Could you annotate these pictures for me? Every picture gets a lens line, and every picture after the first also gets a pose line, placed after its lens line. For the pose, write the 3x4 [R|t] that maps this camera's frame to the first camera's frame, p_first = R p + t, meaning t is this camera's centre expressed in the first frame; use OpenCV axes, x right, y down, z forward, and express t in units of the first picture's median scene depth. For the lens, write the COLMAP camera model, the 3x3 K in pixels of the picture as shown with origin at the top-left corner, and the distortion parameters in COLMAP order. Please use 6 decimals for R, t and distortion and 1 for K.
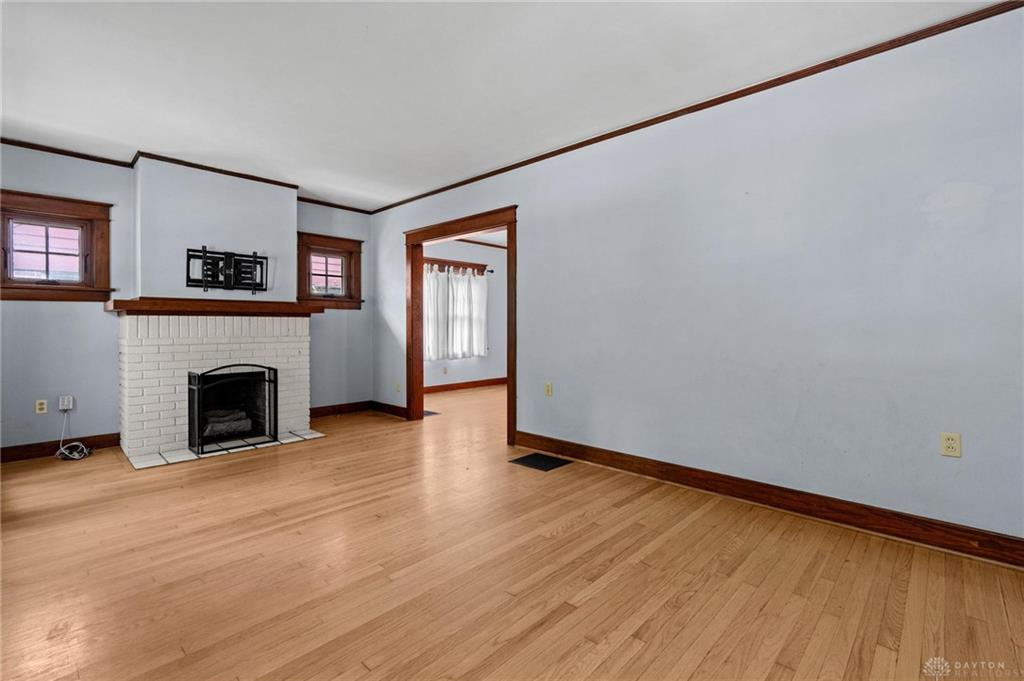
lens RADIAL K [[463.8, 0, 514.2], [0, 463.8, 333.3], [0, 0, 1]] dist [-0.001513, 0.000221]
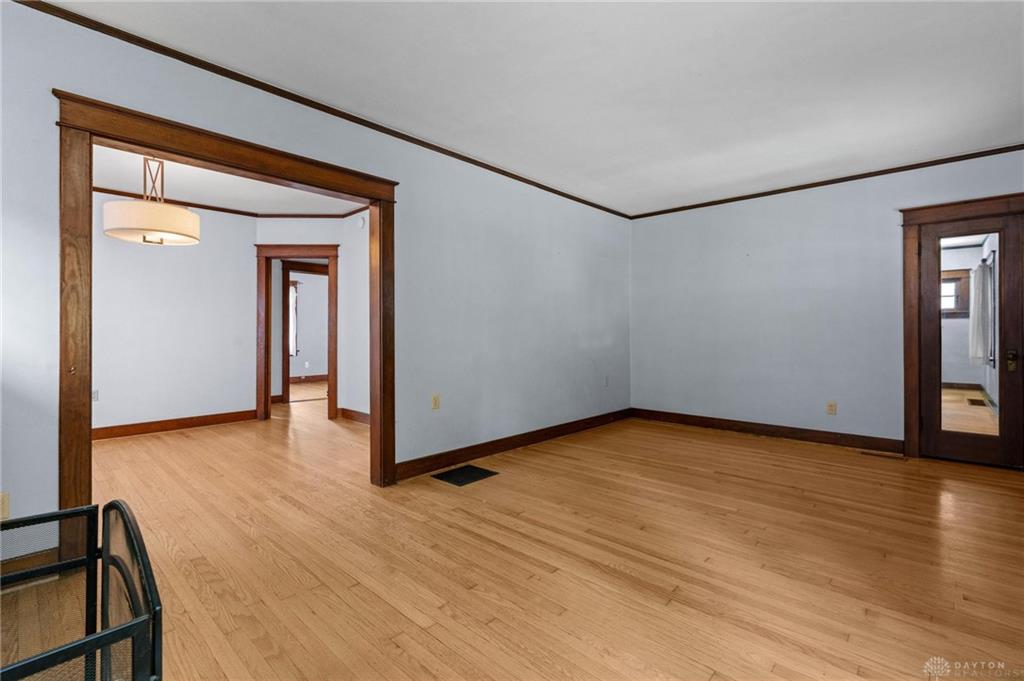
lens RADIAL K [[463.8, 0, 514.2], [0, 463.8, 333.3], [0, 0, 1]] dist [-0.001513, 0.000221]
pose [[-0.007938, -0.000738, 0.999968, -0.806586], [0.017878, 0.999840, 0.000879, -0.012078], [-0.999809, 0.017884, -0.007924, 0.810762]]
